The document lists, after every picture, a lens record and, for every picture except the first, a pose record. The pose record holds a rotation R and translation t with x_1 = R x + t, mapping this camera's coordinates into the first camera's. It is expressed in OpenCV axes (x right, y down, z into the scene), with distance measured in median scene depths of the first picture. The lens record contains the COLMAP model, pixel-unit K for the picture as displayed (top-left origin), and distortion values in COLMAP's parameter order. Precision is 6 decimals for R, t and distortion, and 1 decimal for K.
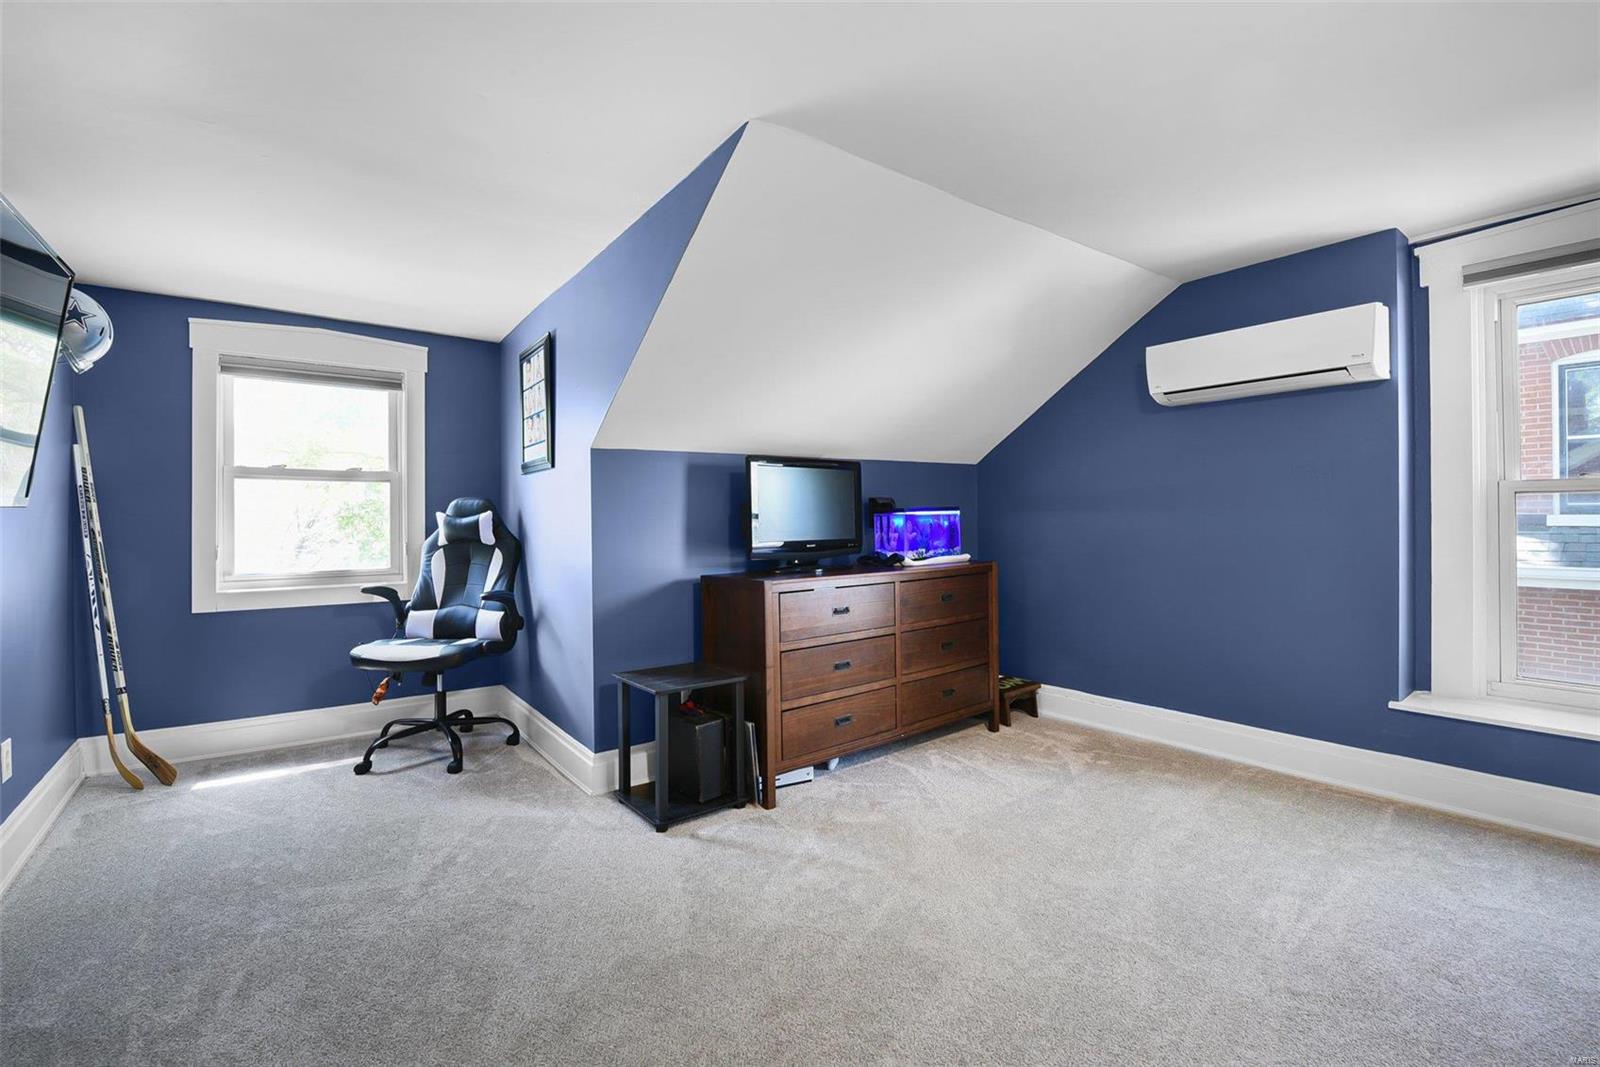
lens RADIAL K [[704.5, 0, 796.9], [0, 704.5, 526.6], [0, 0, 1]] dist [-0.019540, -0.000663]
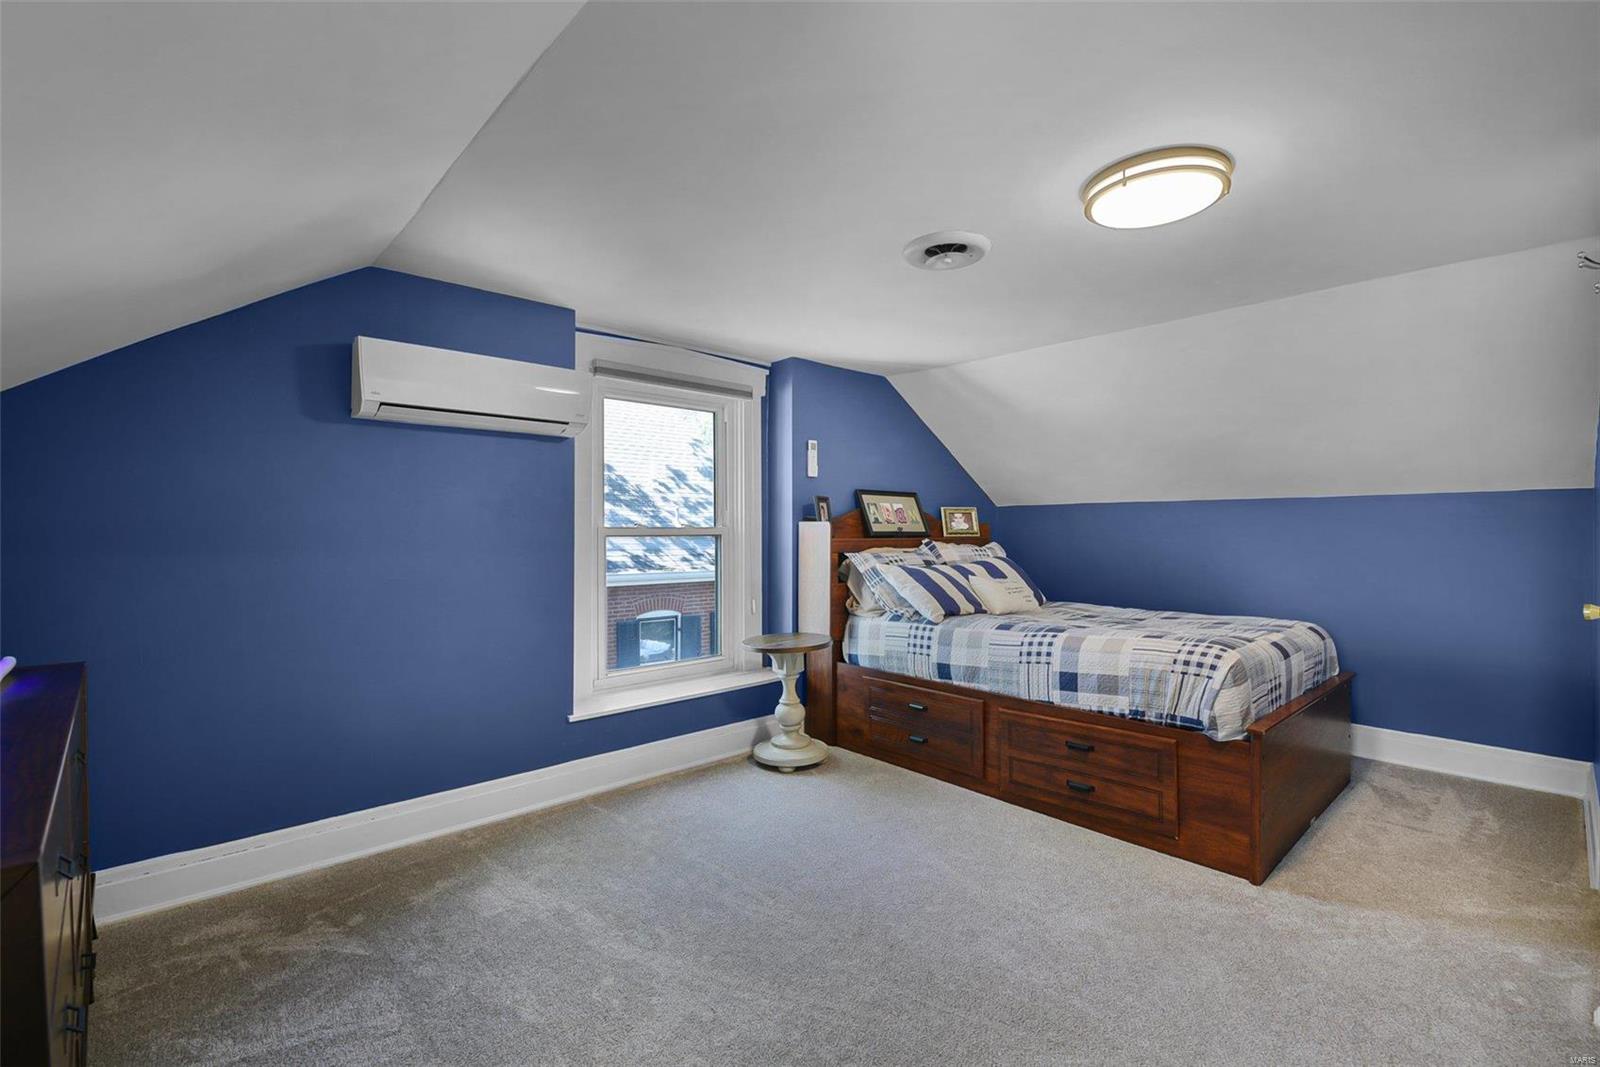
lens RADIAL K [[704.5, 0, 795.9], [0, 704.5, 529.0], [0, 0, 1]] dist [-0.019540, -0.000663]
pose [[-0.106760, 0.008925, 0.994245, -0.299527], [0.014887, 0.999862, -0.007376, -0.038080], [-0.994173, 0.014014, -0.106878, 0.648857]]
